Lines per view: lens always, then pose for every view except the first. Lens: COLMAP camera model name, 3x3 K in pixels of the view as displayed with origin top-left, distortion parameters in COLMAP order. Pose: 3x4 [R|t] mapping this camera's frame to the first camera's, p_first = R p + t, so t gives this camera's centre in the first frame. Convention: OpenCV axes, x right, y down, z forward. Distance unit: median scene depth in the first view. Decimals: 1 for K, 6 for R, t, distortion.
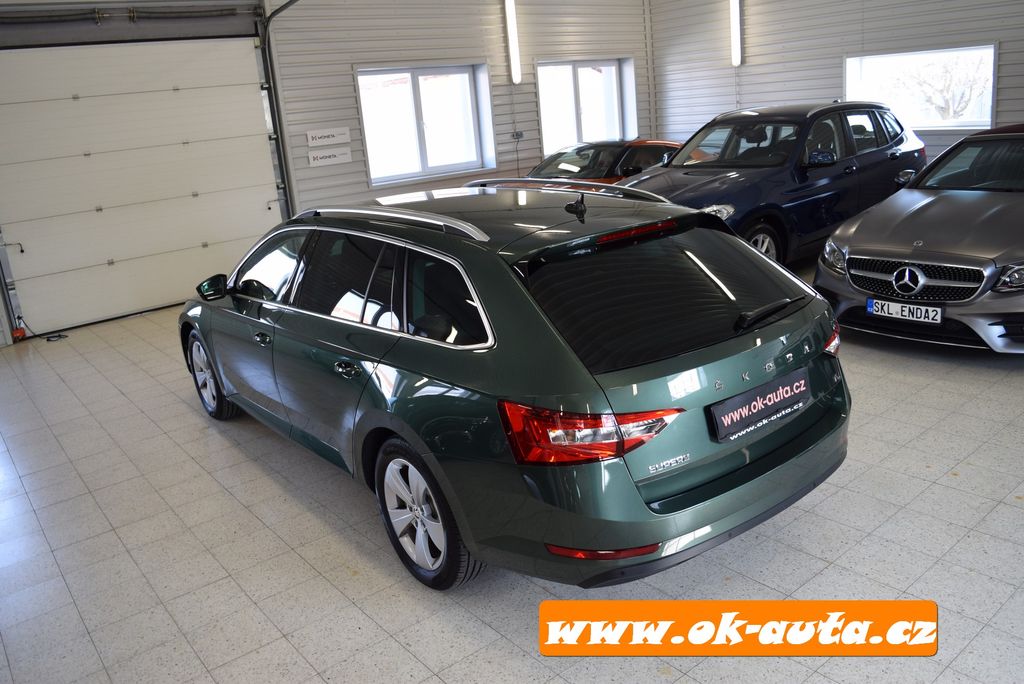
lens RADIAL K [[803.6, 0, 517.3], [0, 803.6, 339.9], [0, 0, 1]] dist [-0.087141, 0.011248]
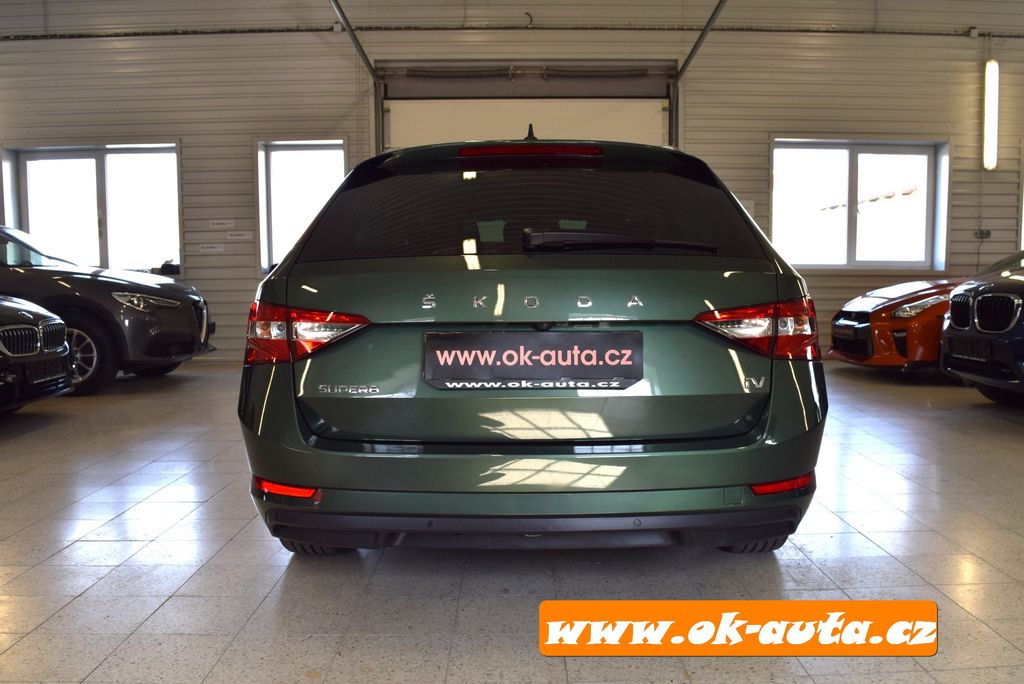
lens RADIAL K [[887.0, 0, 530.5], [0, 887.0, 381.4], [0, 0, 1]] dist [-0.095411, 0.024200]
pose [[0.789317, 0.156548, -0.593693, 0.407384], [-0.231377, 0.971503, -0.051446, 0.073547], [0.568720, 0.177974, 0.803046, 0.205696]]
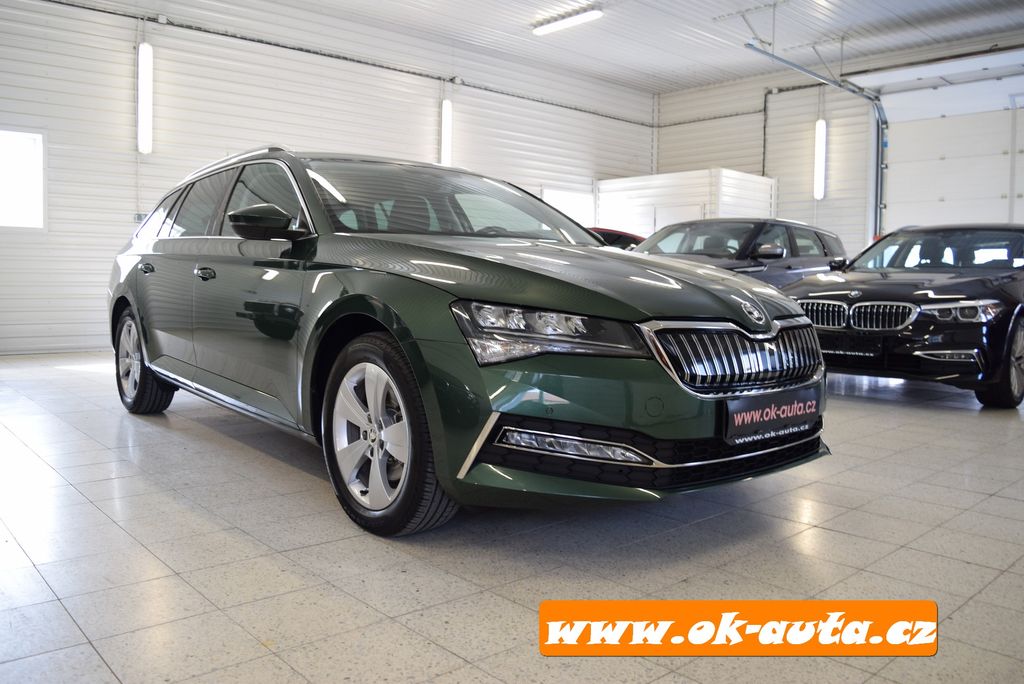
lens RADIAL K [[803.6, 0, 515.8], [0, 803.6, 344.2], [0, 0, 1]] dist [-0.087141, 0.011248]
pose [[0.991984, 0.113708, 0.055128, -0.016294], [-0.101318, 0.976389, -0.190784, 0.106684], [-0.075520, 0.183669, 0.980083, 0.081279]]
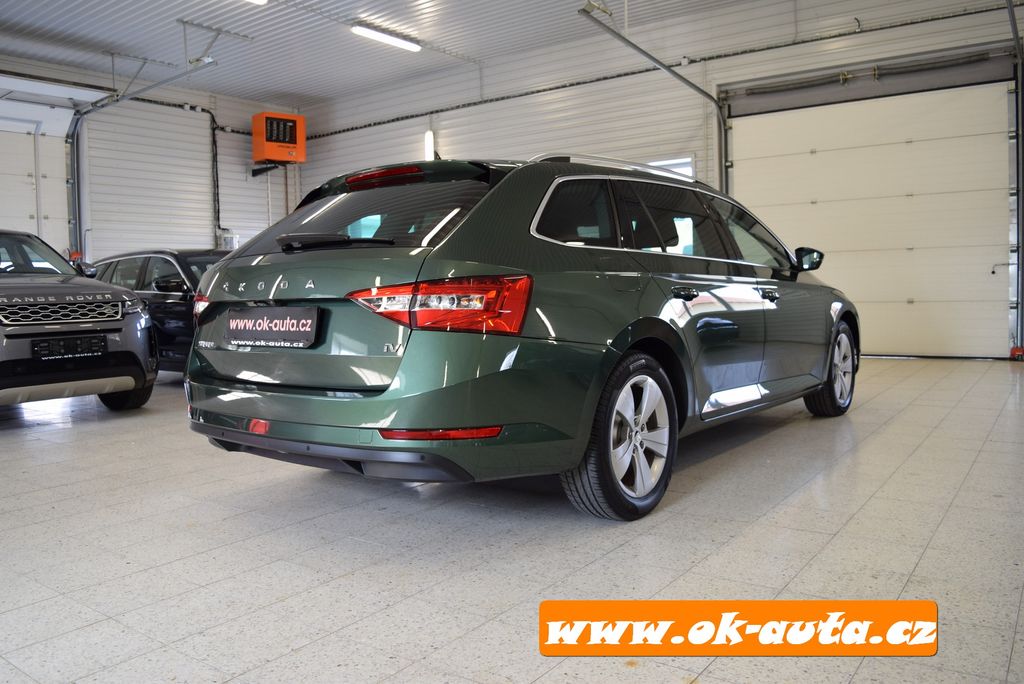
lens RADIAL K [[803.6, 0, 513.2], [0, 803.6, 337.7], [0, 0, 1]] dist [-0.087141, 0.011248]
pose [[0.263423, 0.141060, -0.954312, 0.711878], [-0.265175, 0.961731, 0.068959, -0.029376], [0.927519, 0.234894, 0.290747, 0.530022]]
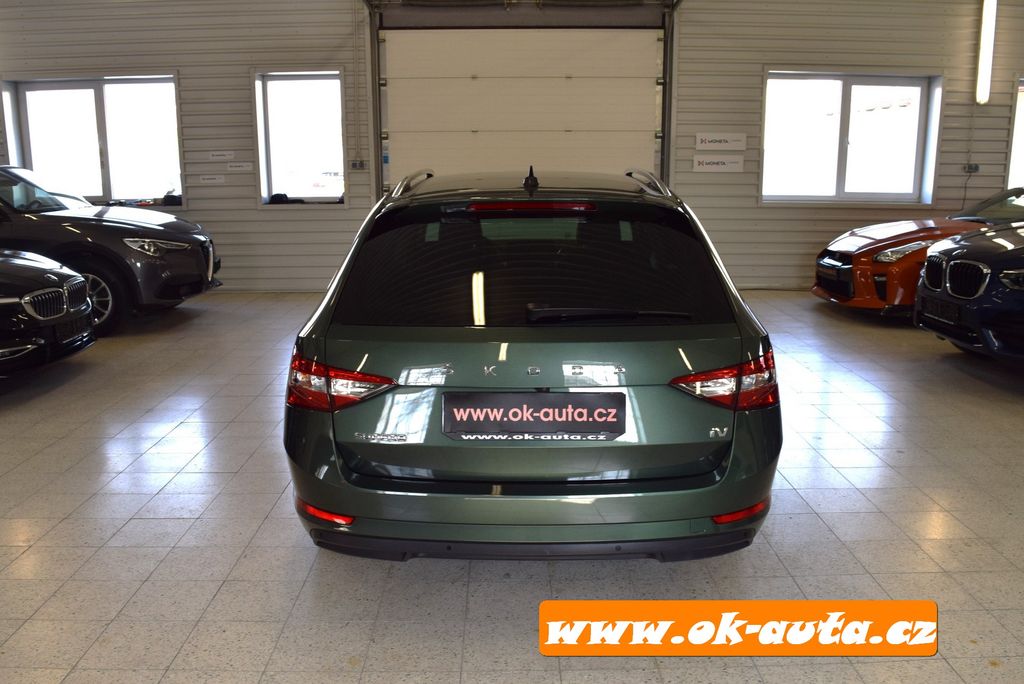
lens RADIAL K [[887.0, 0, 515.5], [0, 887.0, 384.9], [0, 0, 1]] dist [-0.095411, 0.024200]
pose [[0.784439, 0.235103, -0.573918, 0.433336], [-0.235642, 0.968953, 0.074849, -0.008285], [0.573697, 0.076525, 0.815485, 0.125868]]
